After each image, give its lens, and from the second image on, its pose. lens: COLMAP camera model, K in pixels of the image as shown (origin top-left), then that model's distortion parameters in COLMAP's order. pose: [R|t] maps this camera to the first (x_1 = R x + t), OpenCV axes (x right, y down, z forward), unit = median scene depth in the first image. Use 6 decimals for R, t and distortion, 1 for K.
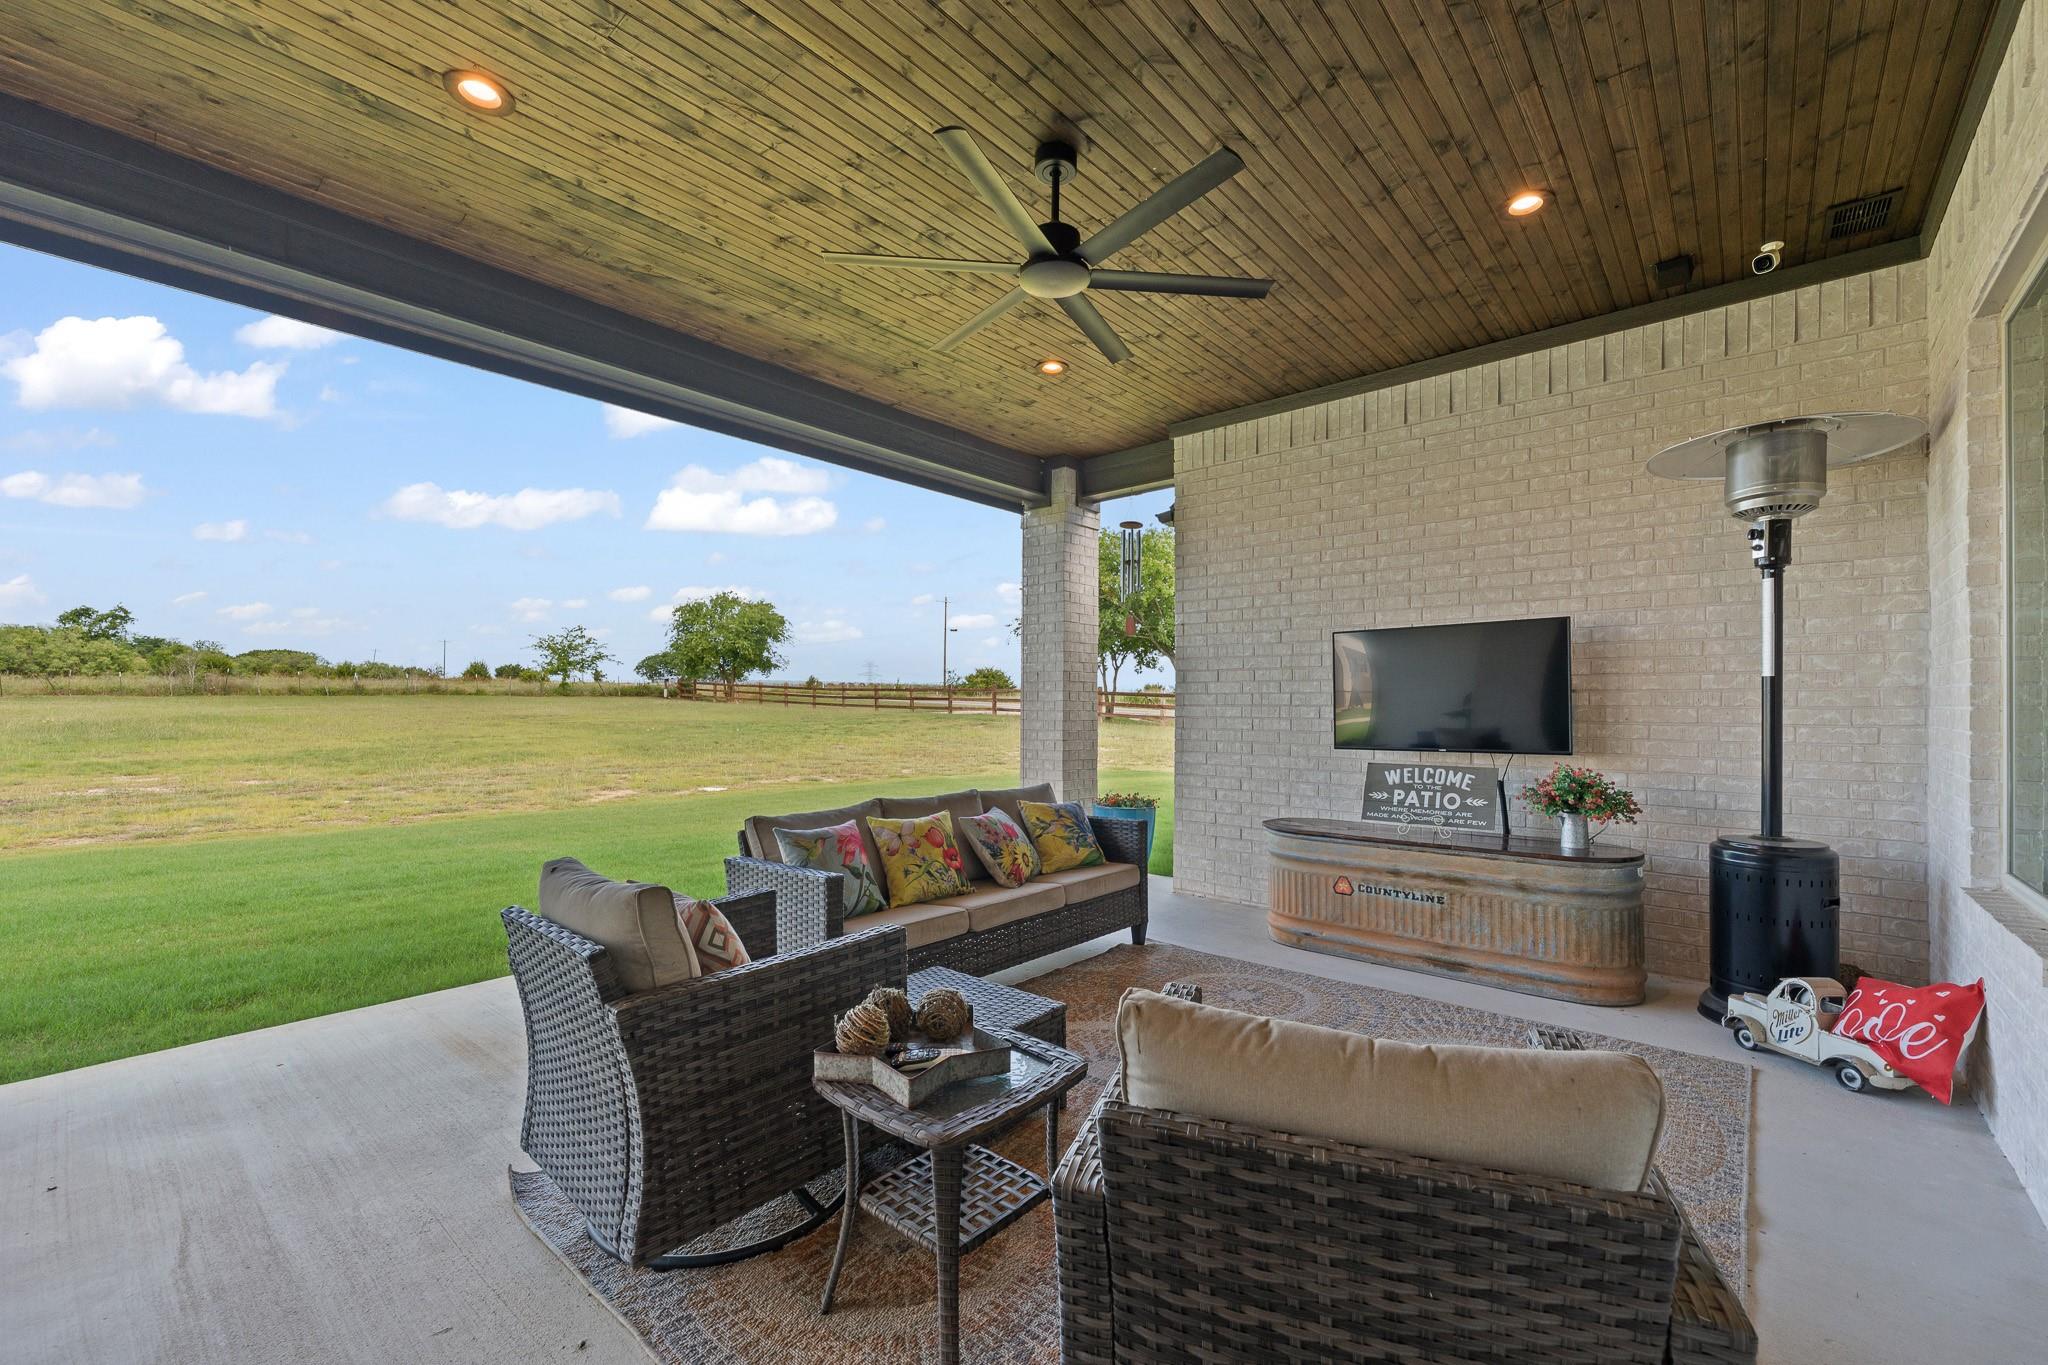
lens RADIAL K [[835.4, 0, 1020.0], [0, 835.4, 703.2], [0, 0, 1]] dist [-0.001835, 0.000495]
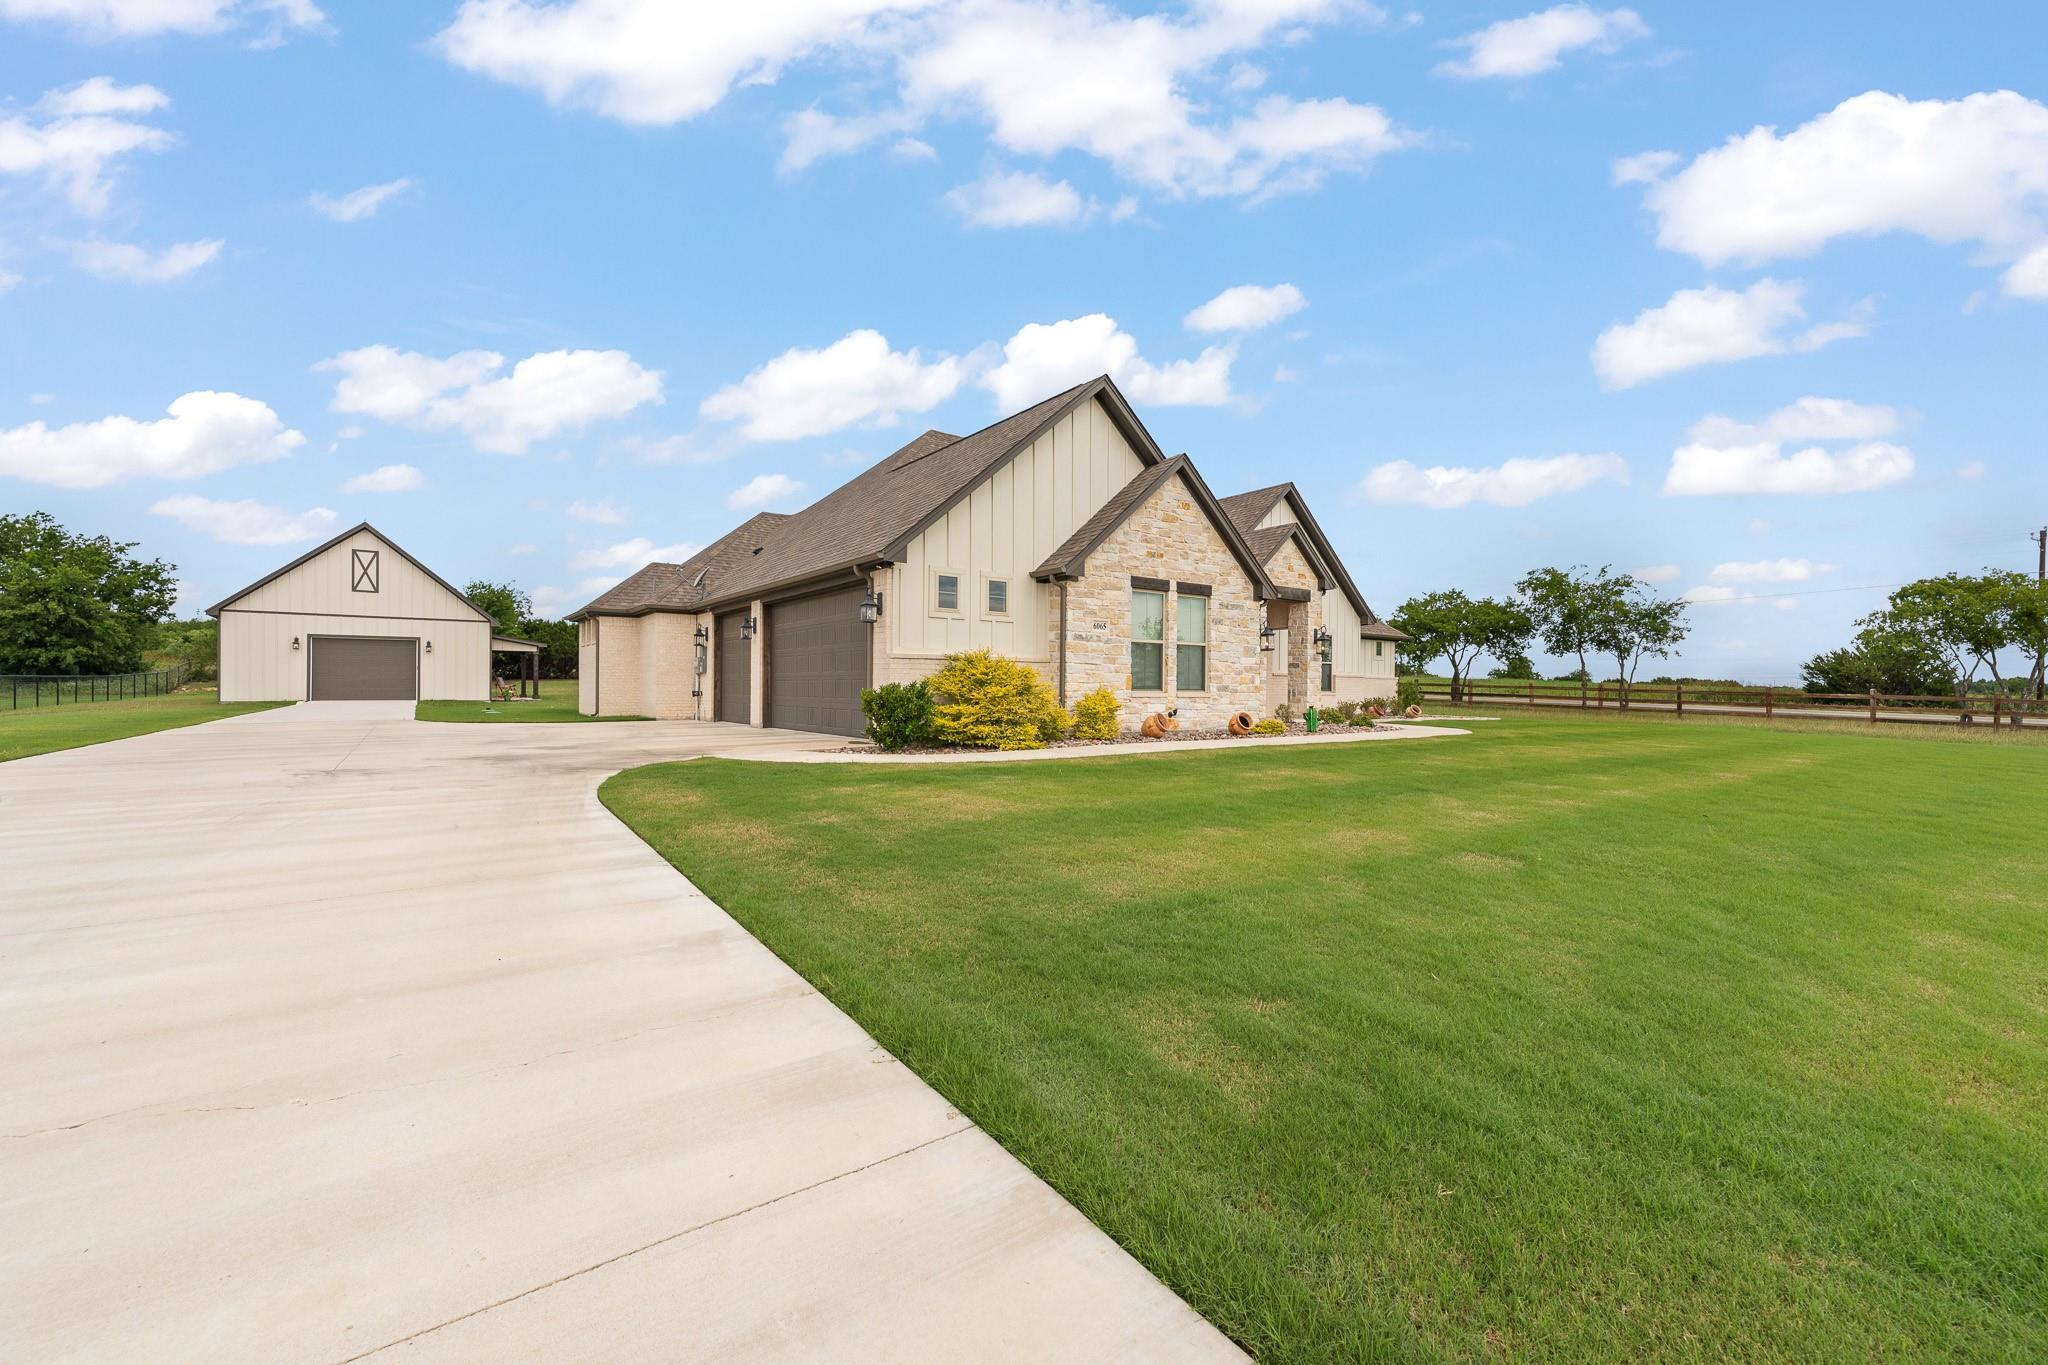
lens RADIAL K [[835.4, 0, 1020.7], [0, 835.4, 690.6], [0, 0, 1]] dist [-0.001835, 0.000495]
pose [[0.964370, -0.012732, -0.264252, -0.860950], [0.008660, 0.999825, -0.016569, -0.008978], [0.264417, 0.013690, 0.964311, 0.042200]]
